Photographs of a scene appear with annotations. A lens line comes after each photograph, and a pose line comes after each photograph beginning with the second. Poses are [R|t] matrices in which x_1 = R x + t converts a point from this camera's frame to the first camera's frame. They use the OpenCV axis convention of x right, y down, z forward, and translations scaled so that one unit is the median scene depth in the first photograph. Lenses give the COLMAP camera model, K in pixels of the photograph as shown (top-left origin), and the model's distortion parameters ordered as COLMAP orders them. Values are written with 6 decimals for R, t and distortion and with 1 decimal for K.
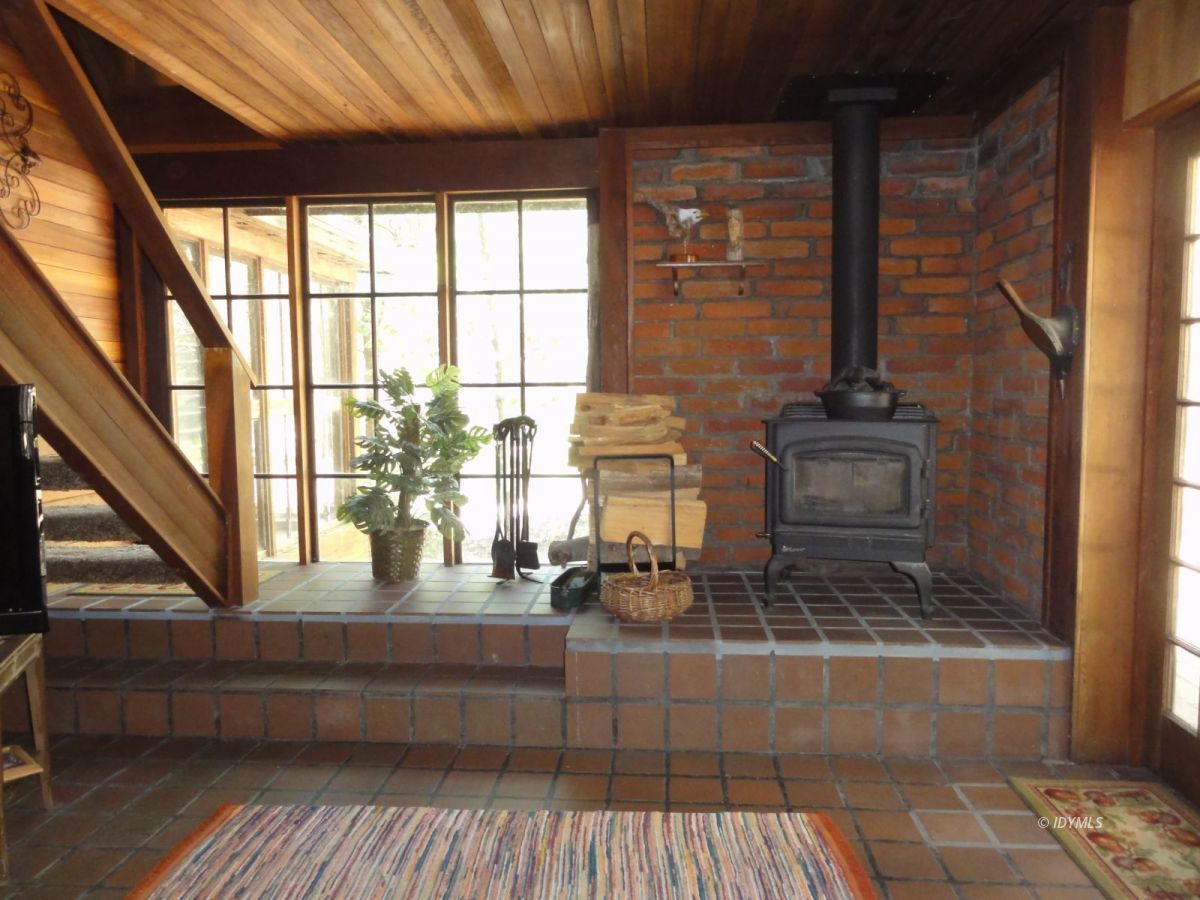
lens RADIAL K [[852.4, 0, 593.8], [0, 852.4, 447.3], [0, 0, 1]] dist [-0.000676, 0.000524]
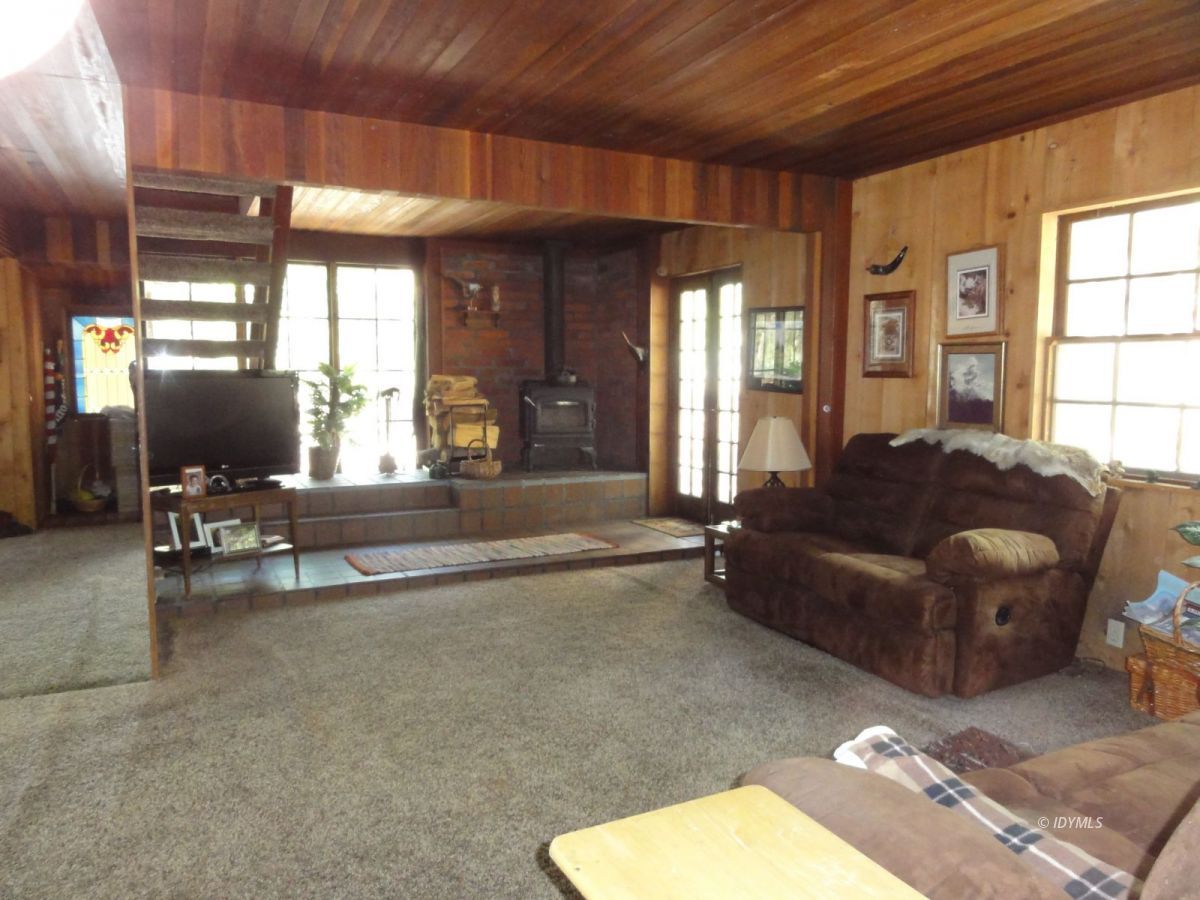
lens RADIAL K [[852.4, 0, 602.0], [0, 852.4, 449.9], [0, 0, 1]] dist [-0.000676, 0.000524]
pose [[0.853450, -0.039046, 0.519710, -0.763853], [0.030439, 0.999222, 0.025087, 0.077261], [-0.520286, -0.005591, 0.853974, -0.967065]]
